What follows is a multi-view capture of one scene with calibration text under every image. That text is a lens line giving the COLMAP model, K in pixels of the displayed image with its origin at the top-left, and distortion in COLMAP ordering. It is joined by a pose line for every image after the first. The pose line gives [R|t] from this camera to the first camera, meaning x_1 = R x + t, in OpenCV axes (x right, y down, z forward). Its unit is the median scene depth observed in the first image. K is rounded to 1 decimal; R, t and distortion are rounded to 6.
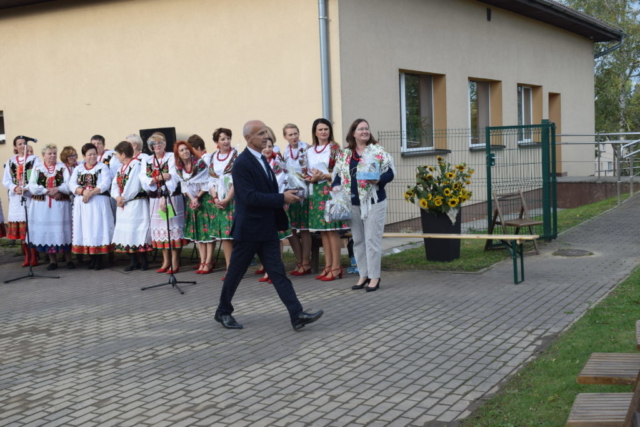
lens RADIAL K [[842.1, 0, 320.0], [0, 842.1, 213.5], [0, 0, 1]] dist [-0.020980, 0.035731]
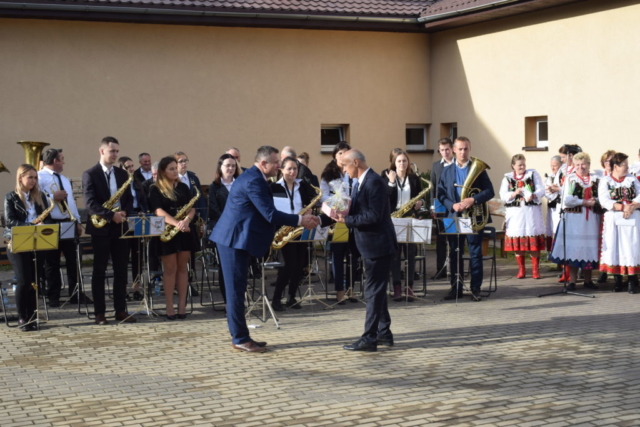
lens RADIAL K [[1005.1, 0, 320.8], [0, 1005.1, 191.0], [0, 0, 1]] dist [-0.009423, -0.088800]
pose [[0.835194, 0.037698, -0.548662, 0.041391], [-0.060692, 0.997872, -0.023826, 0.004458], [0.546597, 0.053199, 0.835704, -0.097898]]
